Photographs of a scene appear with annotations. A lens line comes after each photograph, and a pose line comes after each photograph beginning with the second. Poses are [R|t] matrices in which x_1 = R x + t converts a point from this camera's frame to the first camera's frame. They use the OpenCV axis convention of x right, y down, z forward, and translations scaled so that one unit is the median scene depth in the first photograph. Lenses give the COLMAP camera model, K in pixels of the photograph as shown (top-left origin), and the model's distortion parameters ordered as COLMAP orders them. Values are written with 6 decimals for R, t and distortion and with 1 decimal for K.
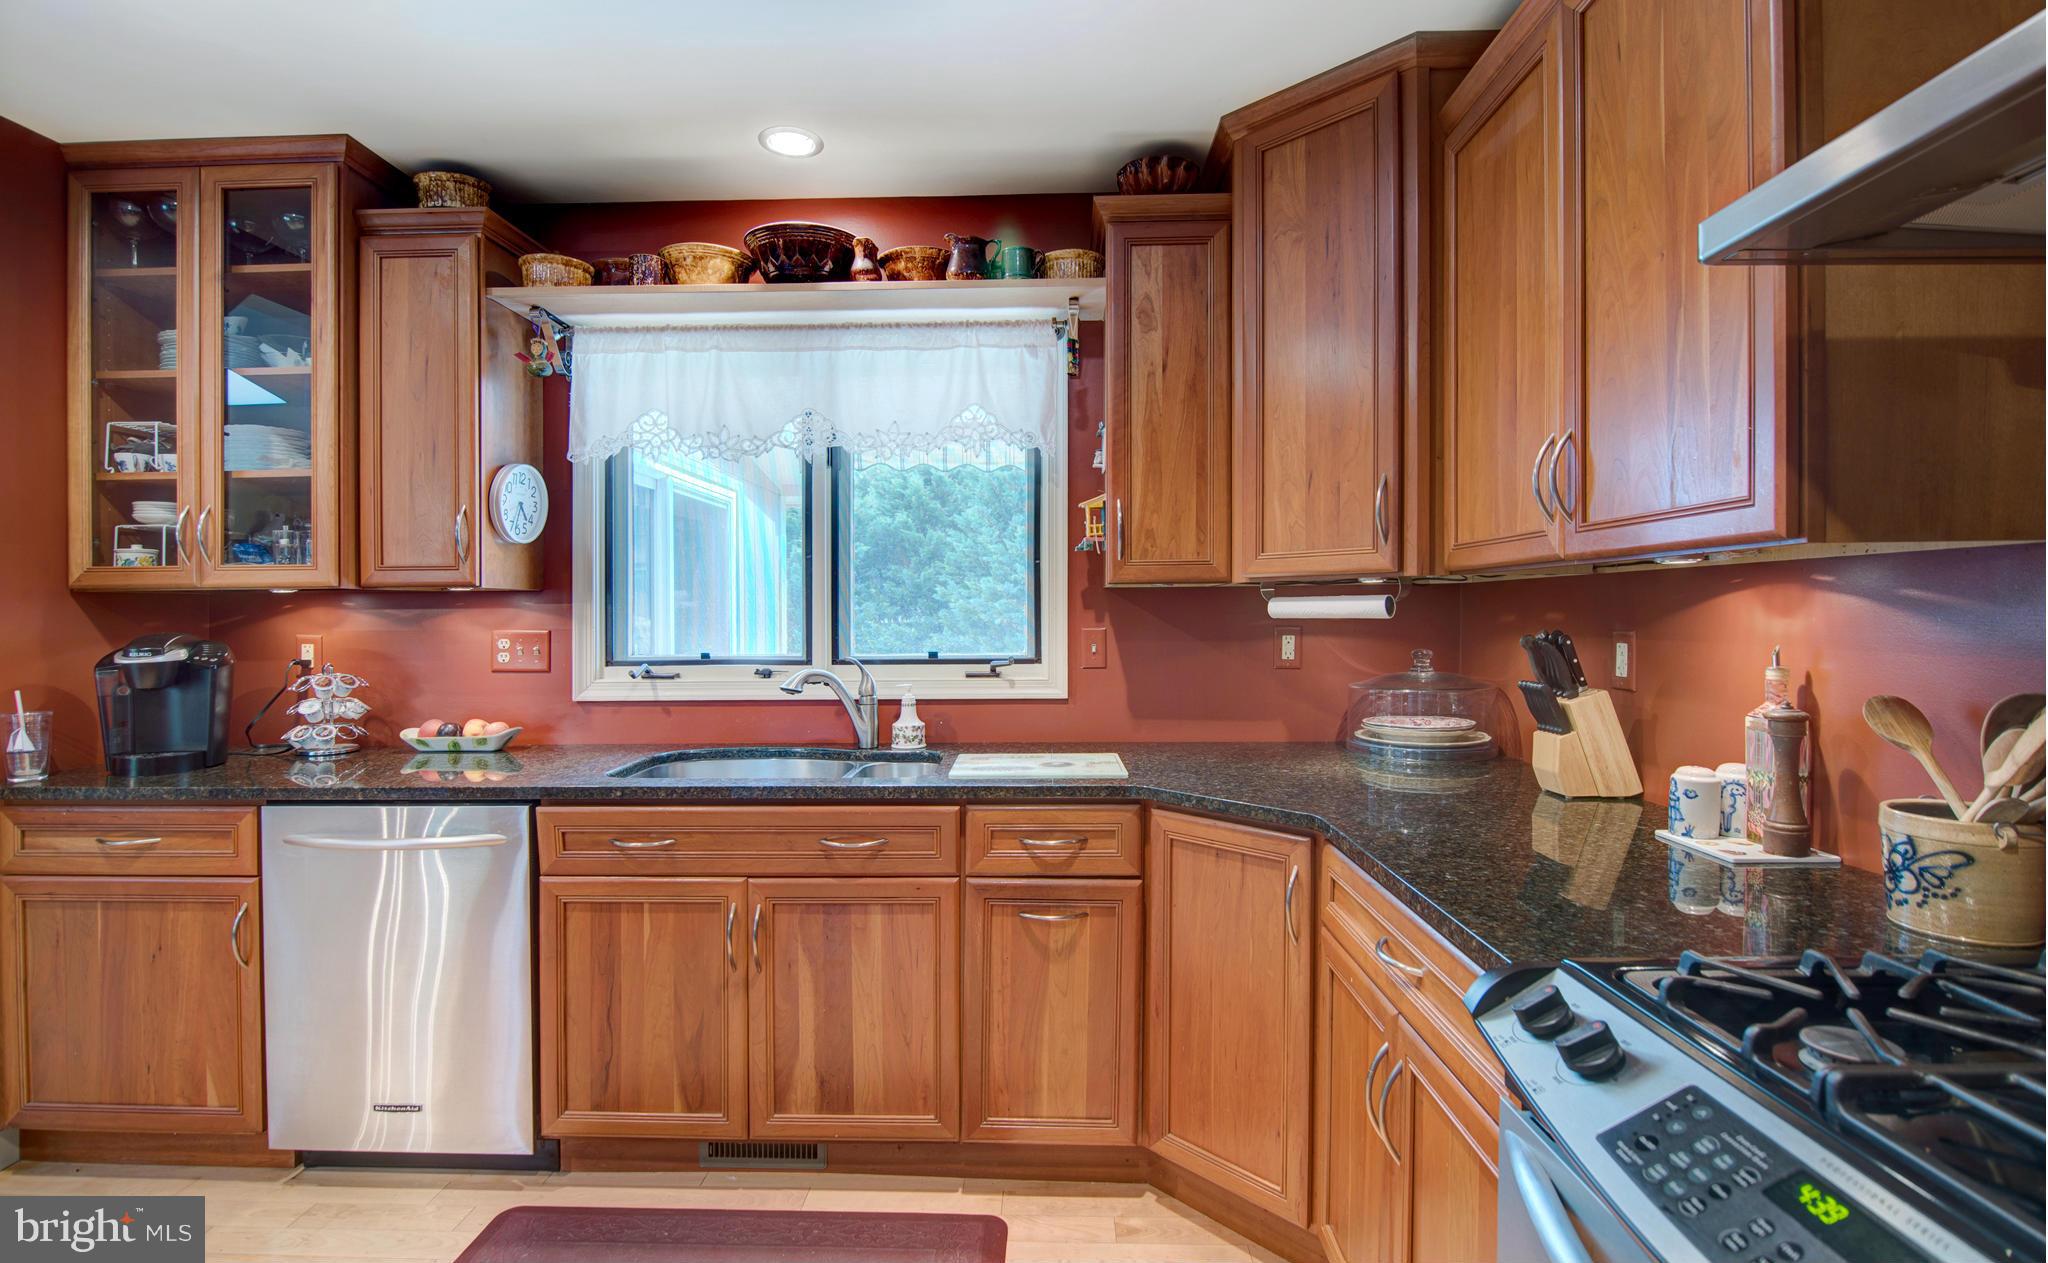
lens RADIAL K [[939.7, 0, 1025.6], [0, 939.7, 621.3], [0, 0, 1]] dist [-0.017175, -0.000250]
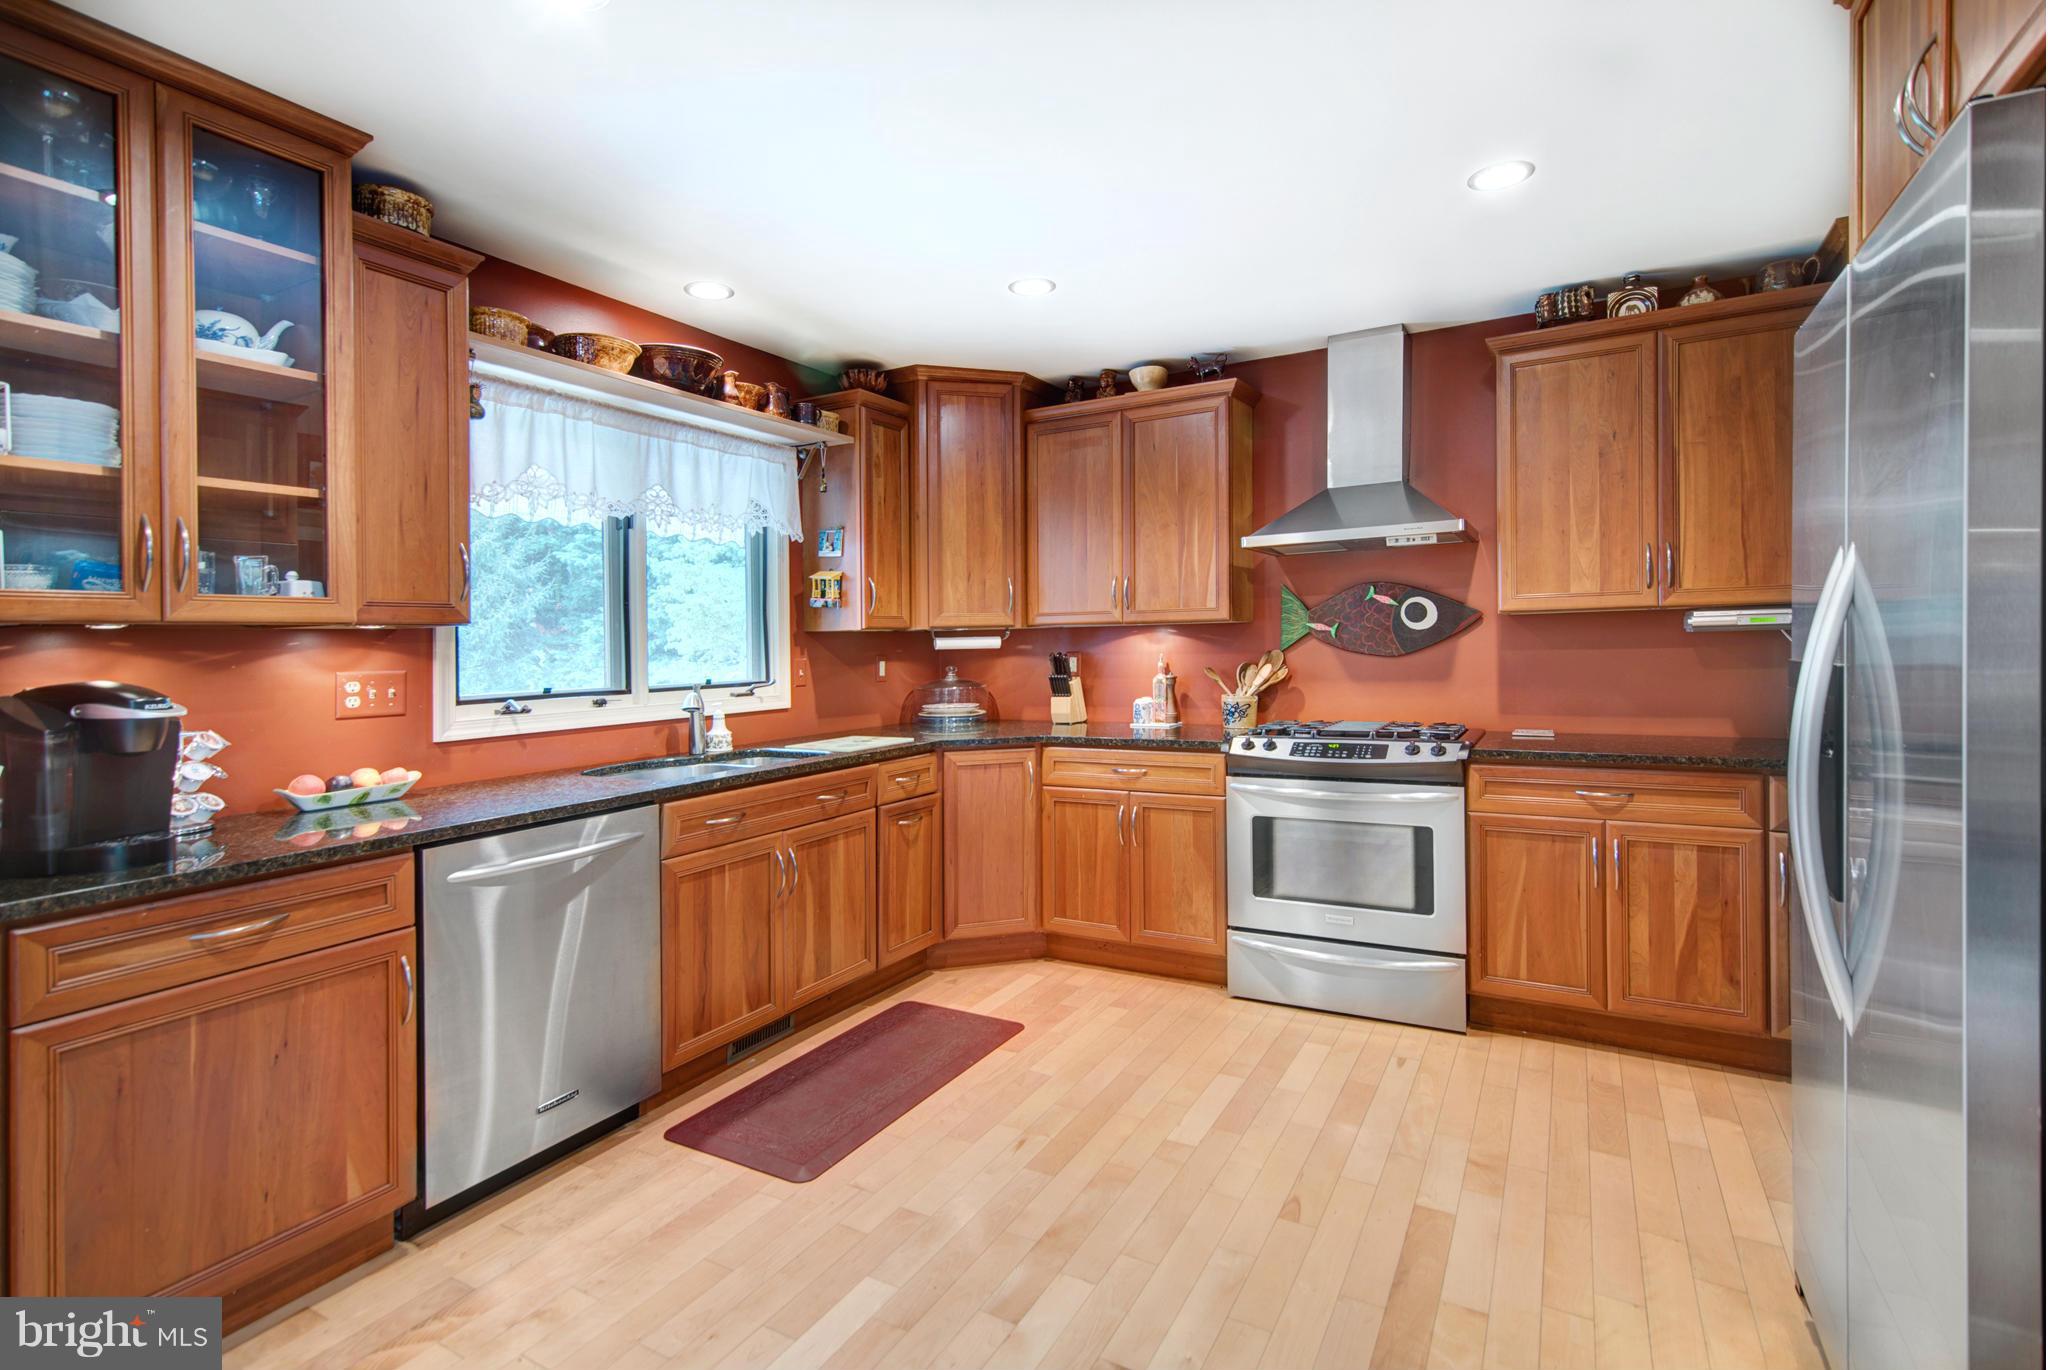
lens RADIAL K [[968.1, 0, 1023.4], [0, 968.1, 670.6], [0, 0, 1]] dist [0.000560, 0.000100]
pose [[0.470488, -0.027044, 0.881992, -1.281008], [0.023611, 0.999558, 0.018054, 0.007717], [-0.882090, 0.012331, 0.470919, -0.027122]]
